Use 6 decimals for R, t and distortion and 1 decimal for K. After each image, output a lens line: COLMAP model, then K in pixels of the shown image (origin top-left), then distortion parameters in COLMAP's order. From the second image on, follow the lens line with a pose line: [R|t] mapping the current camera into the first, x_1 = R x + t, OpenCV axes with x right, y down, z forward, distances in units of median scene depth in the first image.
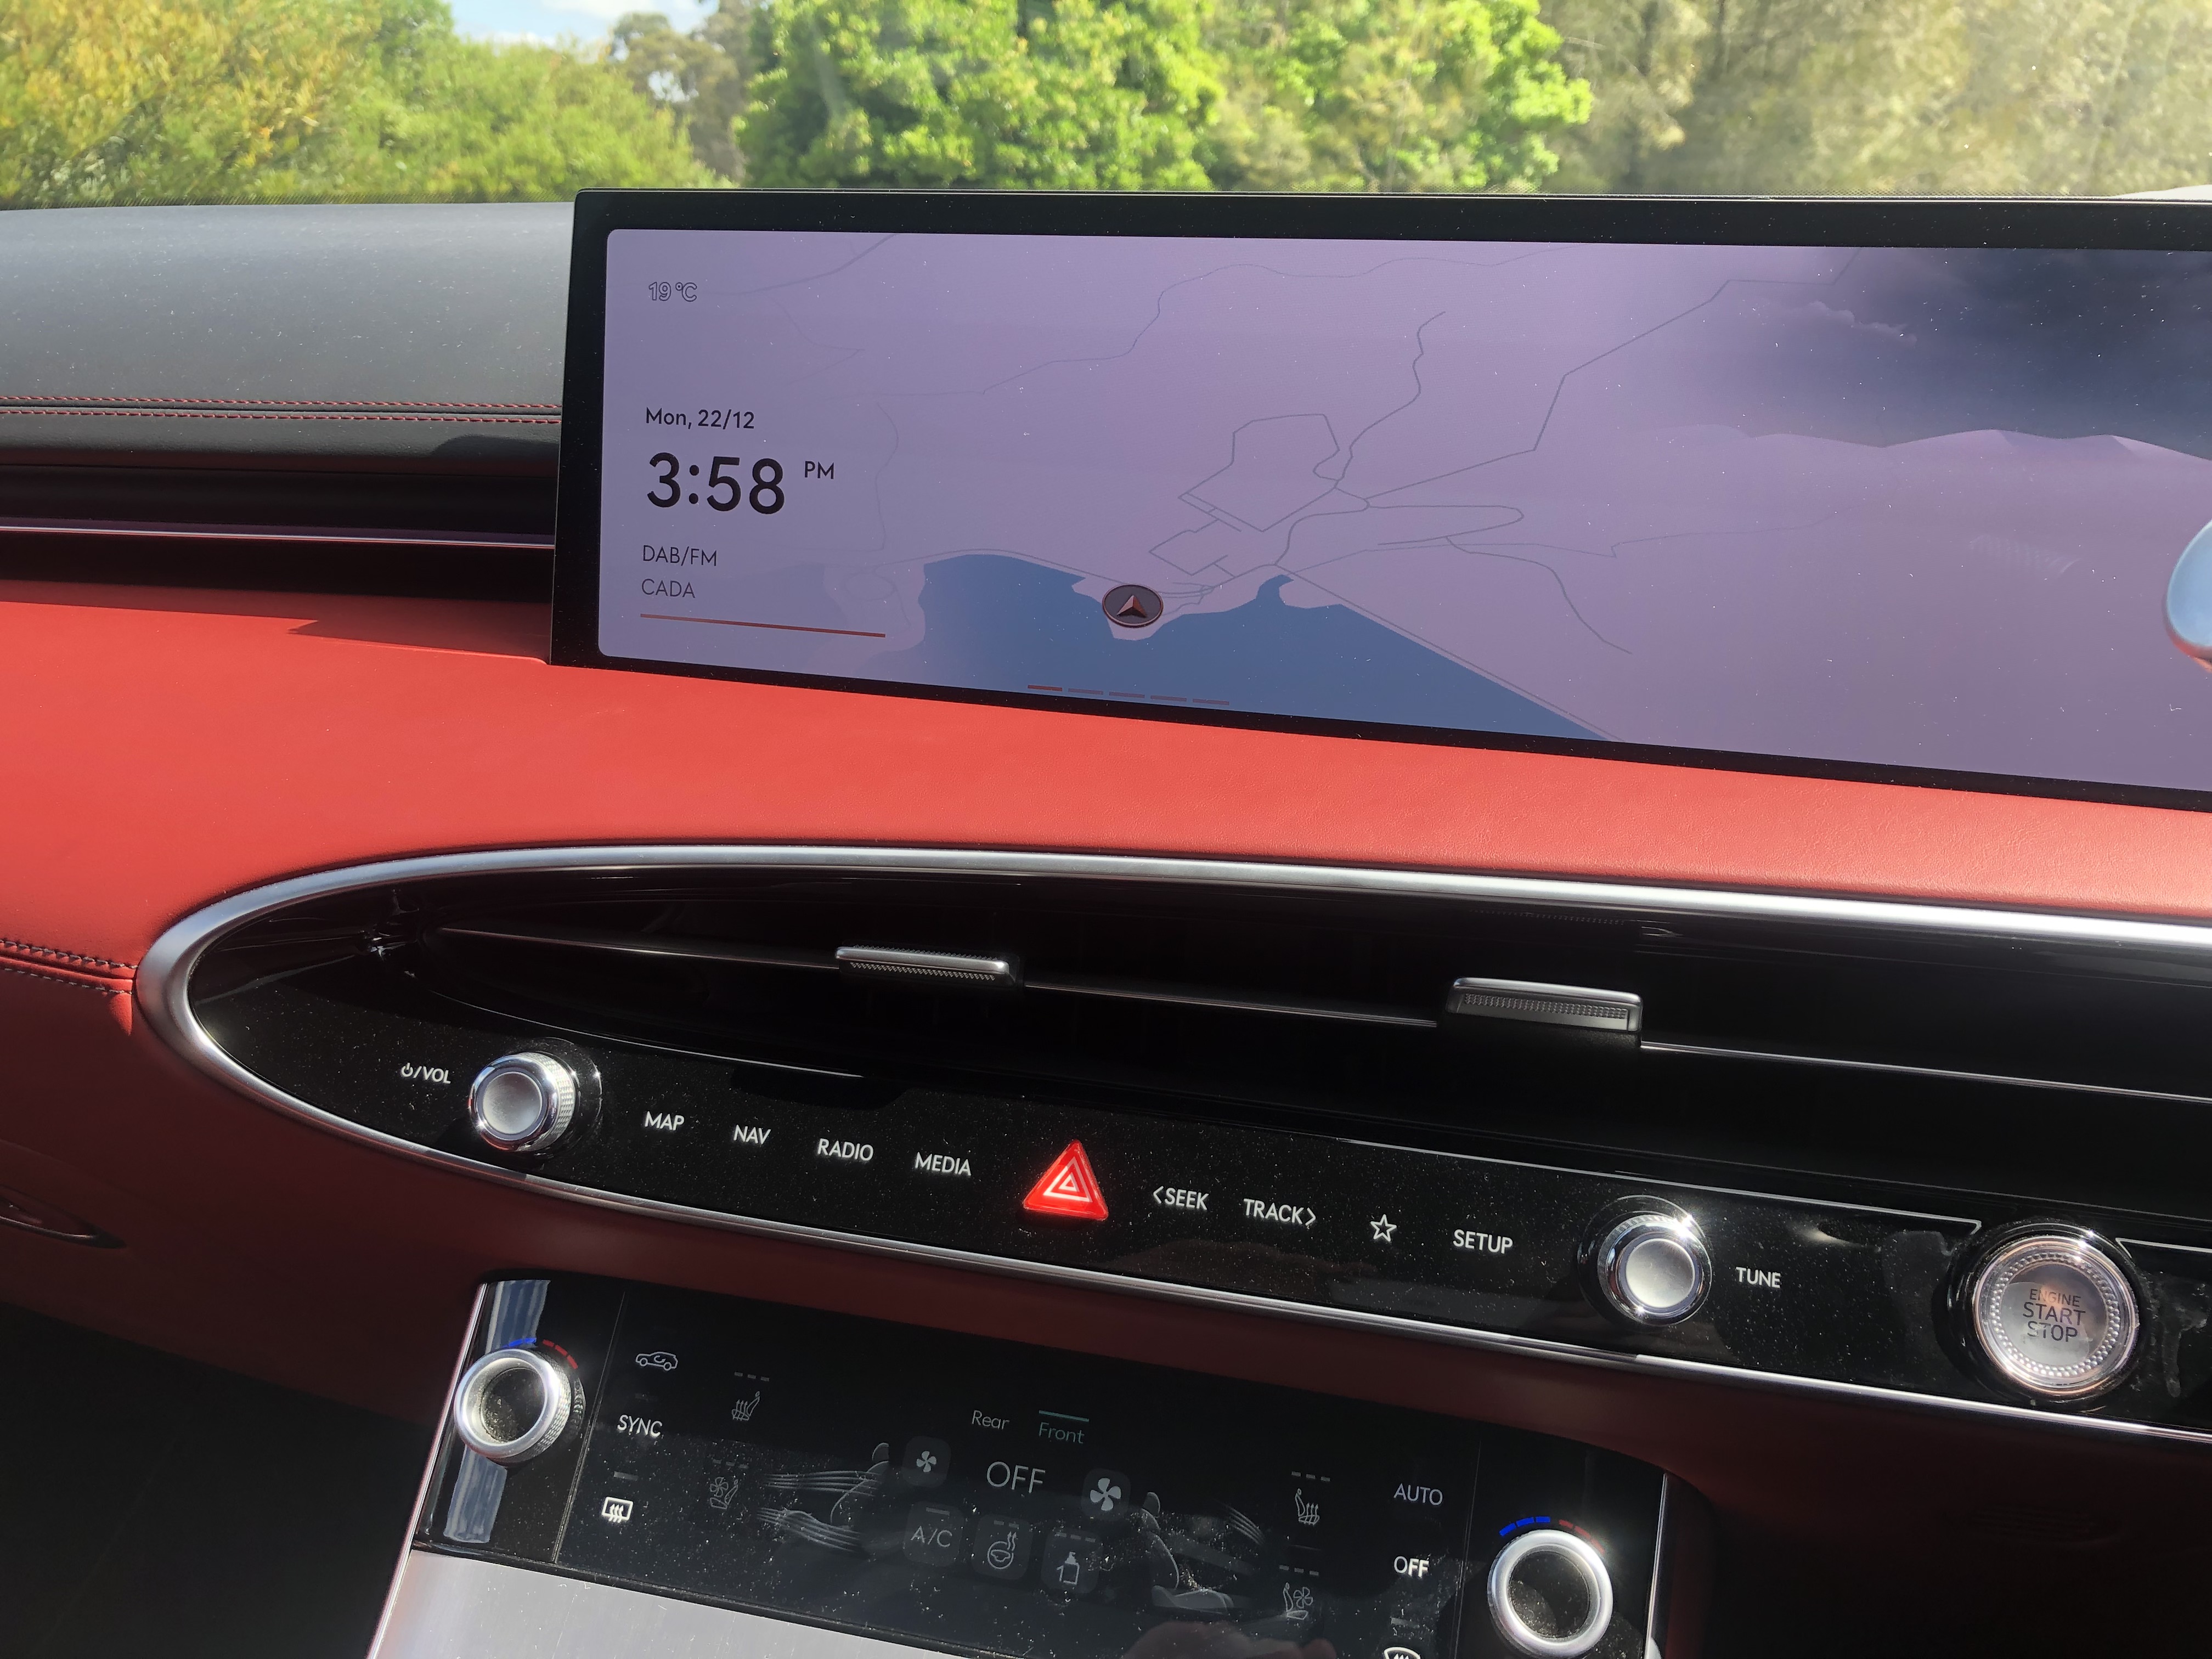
lens RADIAL K [[1824.9, 0, 1115.9], [0, 1824.9, 819.8], [0, 0, 1]] dist [0.037157, -0.036808]
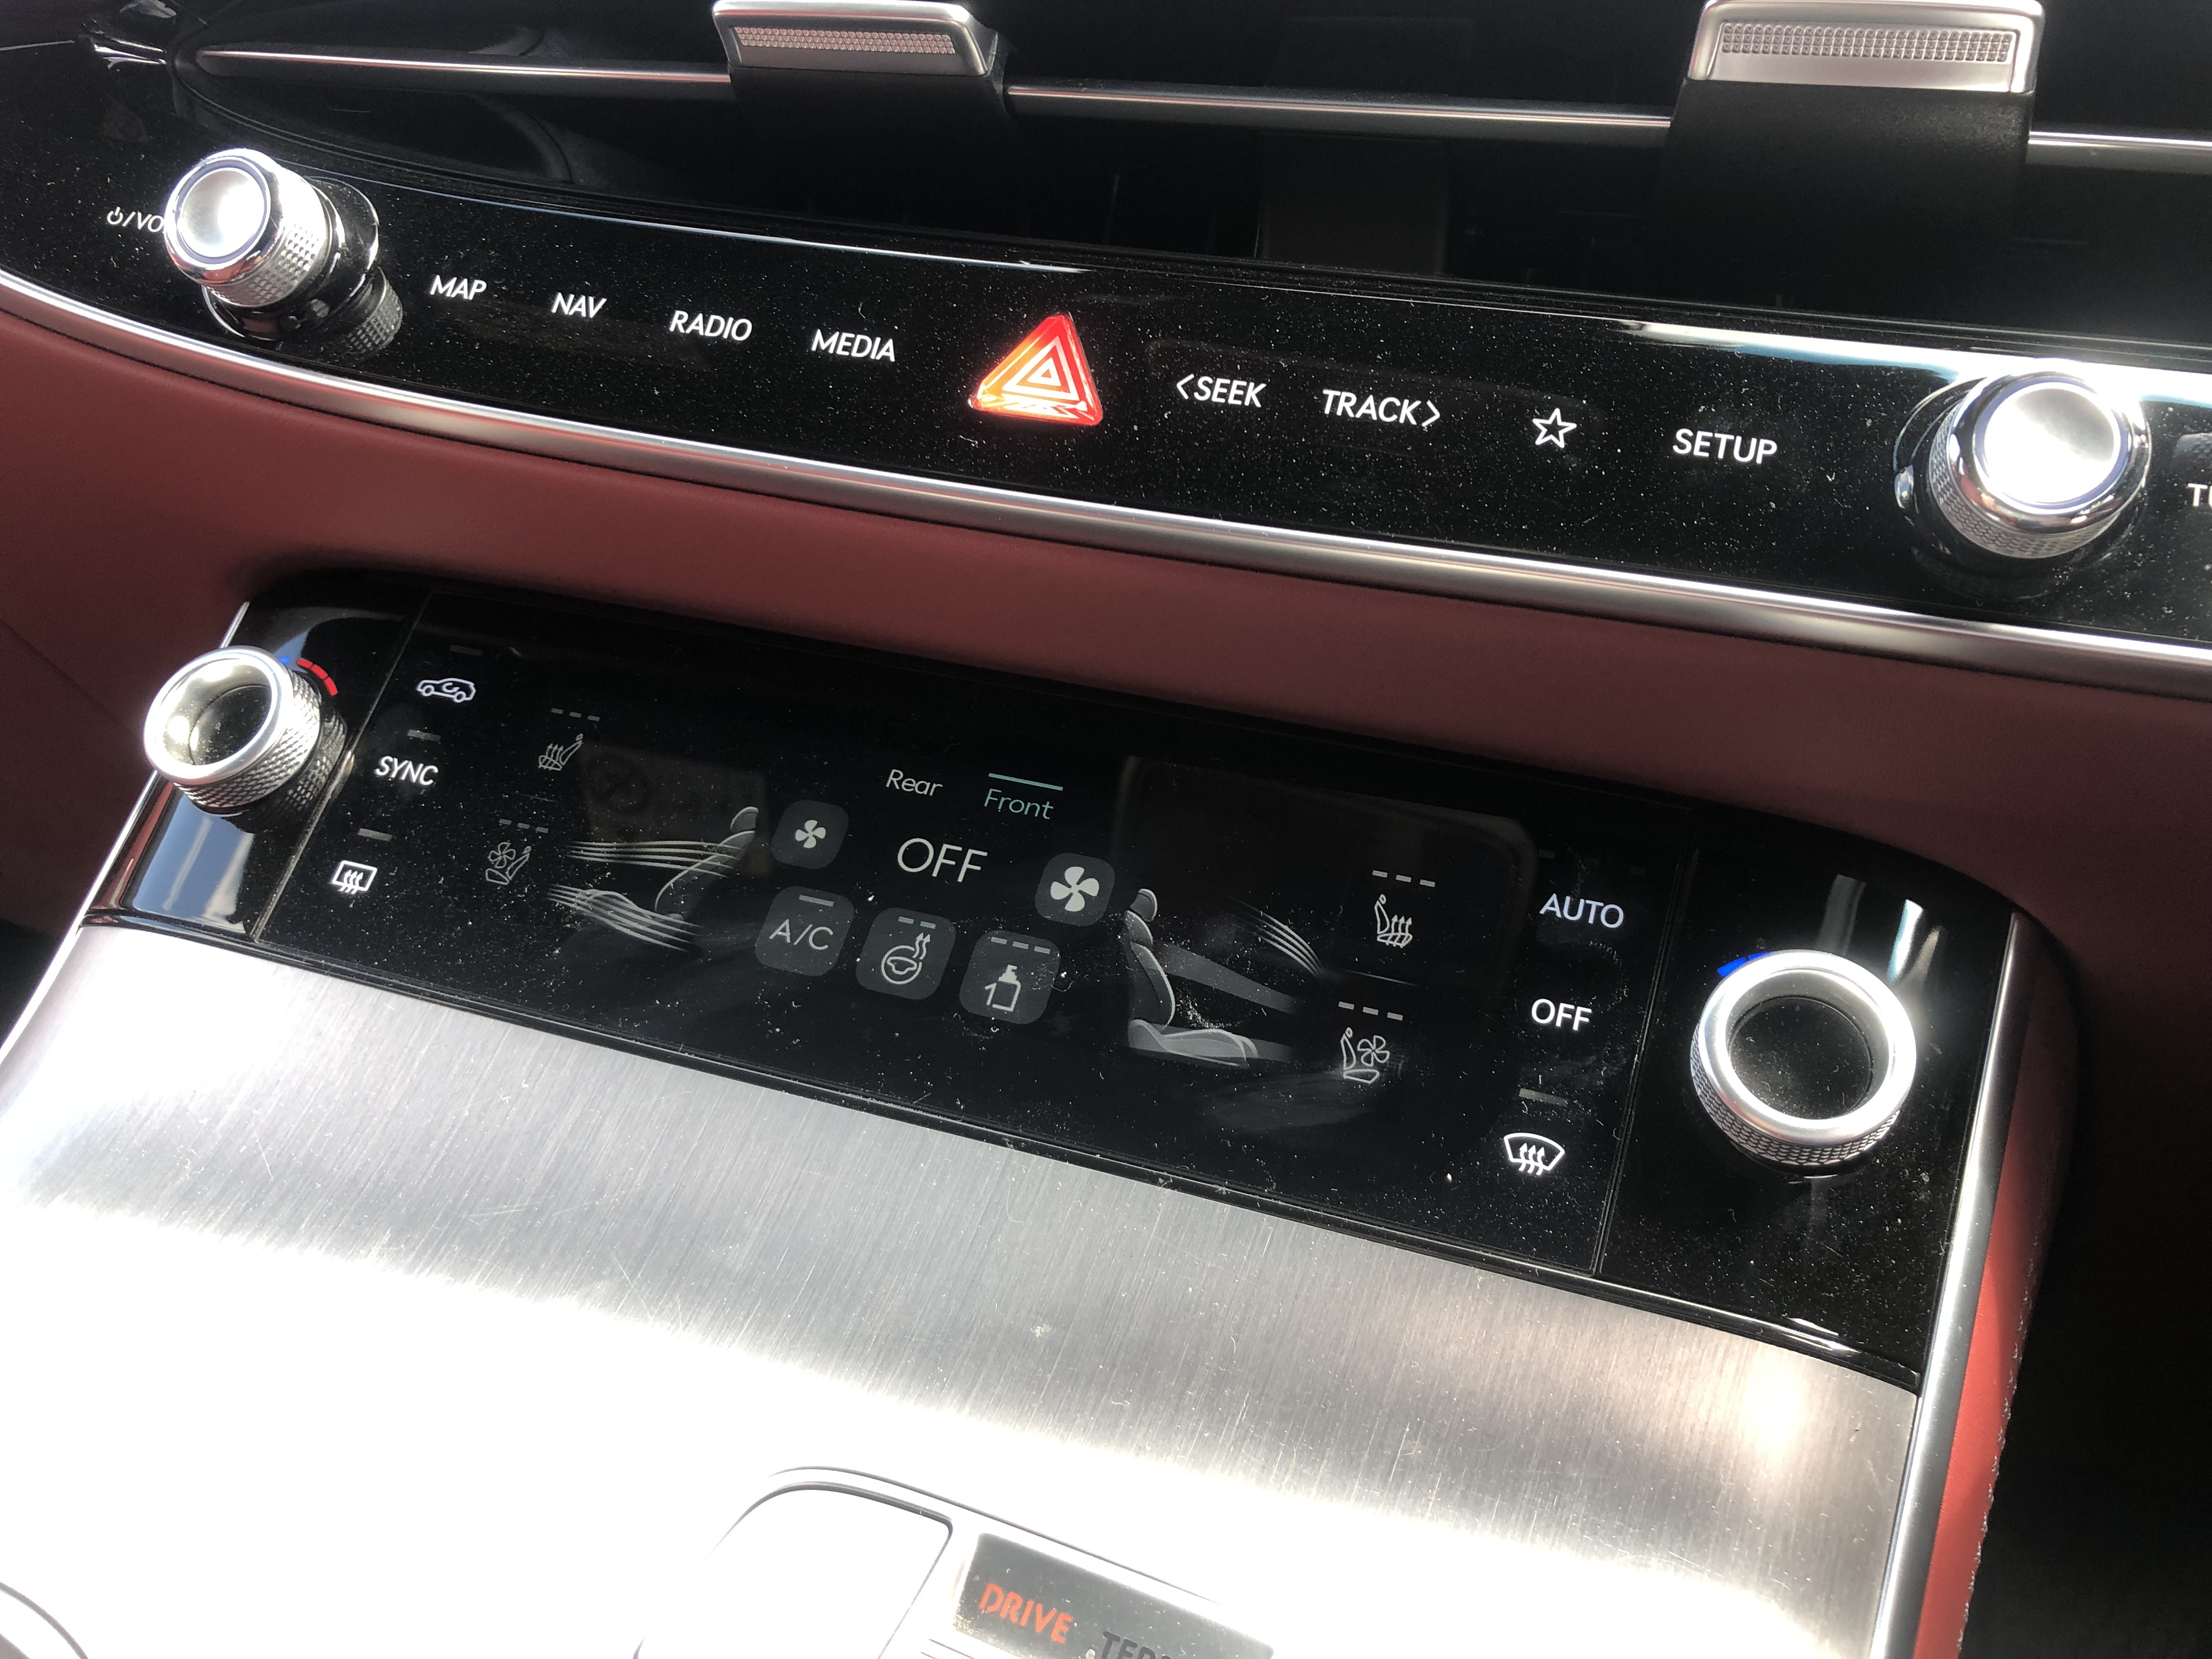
lens RADIAL K [[1824.9, 0, 1140.3], [0, 1824.9, 801.5], [0, 0, 1]] dist [0.037157, -0.036808]
pose [[0.990678, 0.069185, -0.117347, 0.085812], [-0.071093, 0.997396, -0.012140, 0.336156], [0.116202, 0.020370, 0.993017, 0.373284]]
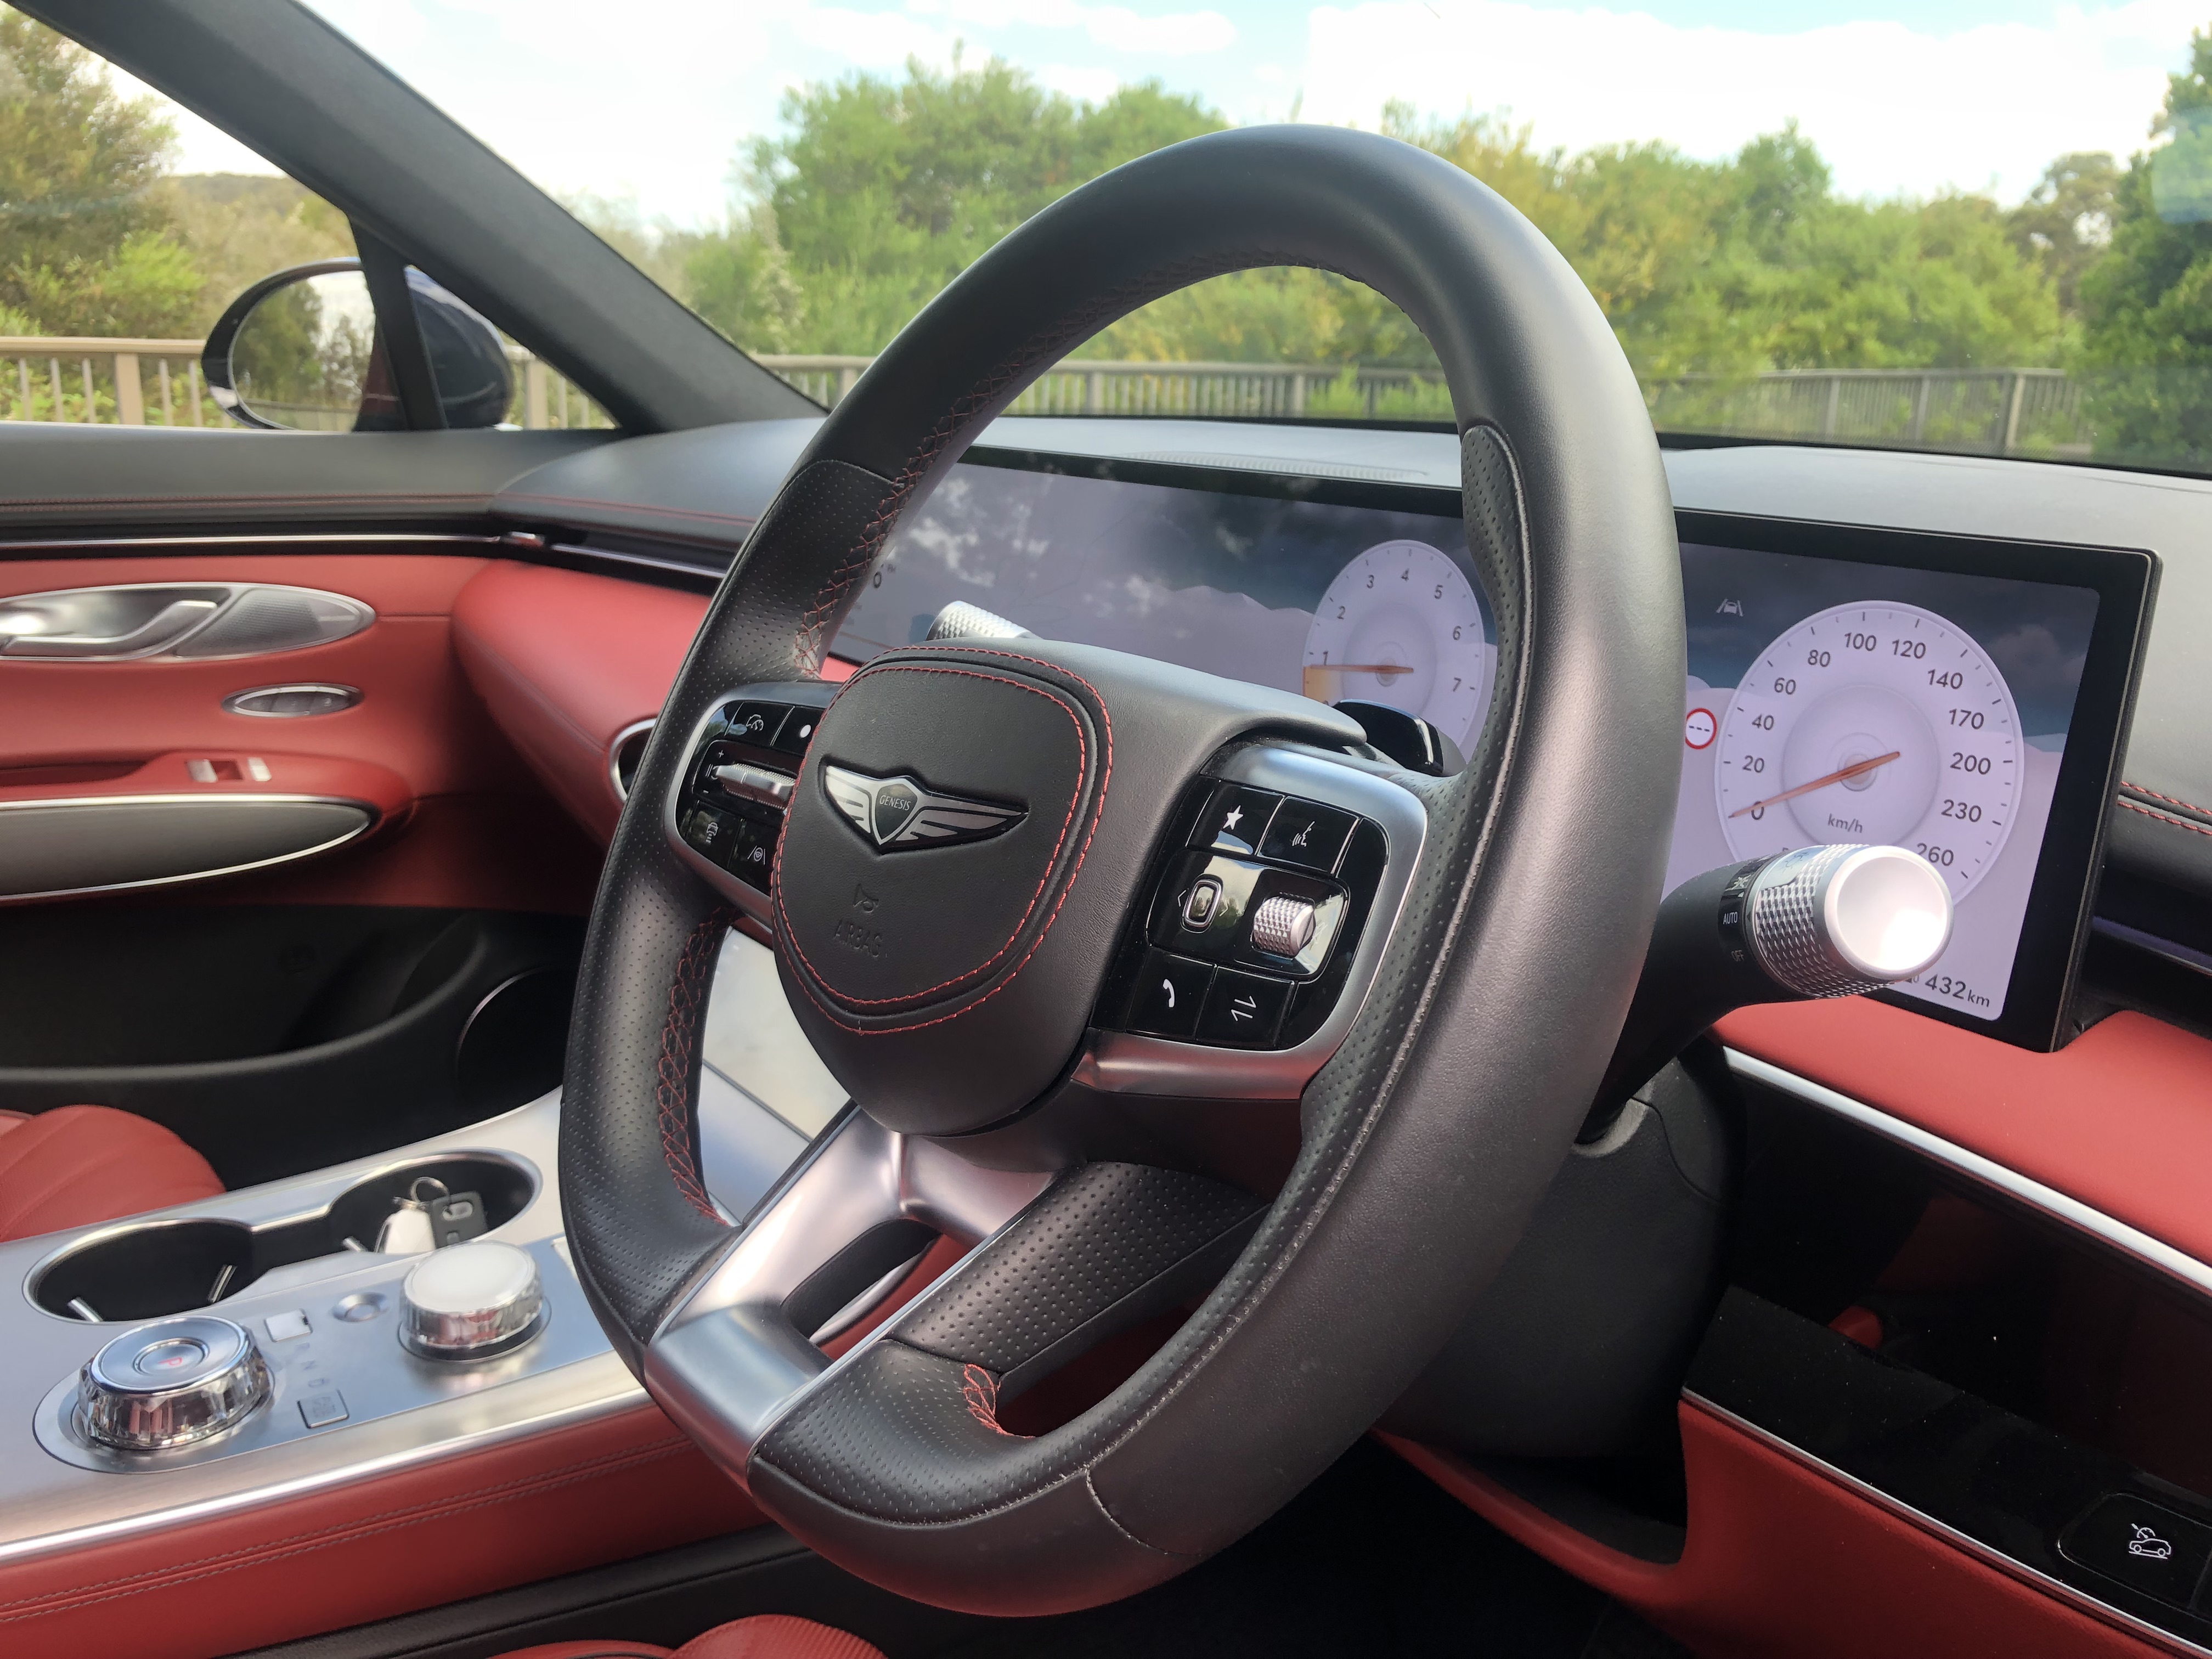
lens RADIAL K [[1824.9, 0, 1111.5], [0, 1824.9, 821.7], [0, 0, 1]] dist [0.037157, -0.036808]
pose [[0.770655, 0.163025, -0.616046, 1.516653], [-0.207888, 0.978152, -0.001212, 0.040156], [0.602389, 0.129003, 0.787709, -0.485689]]
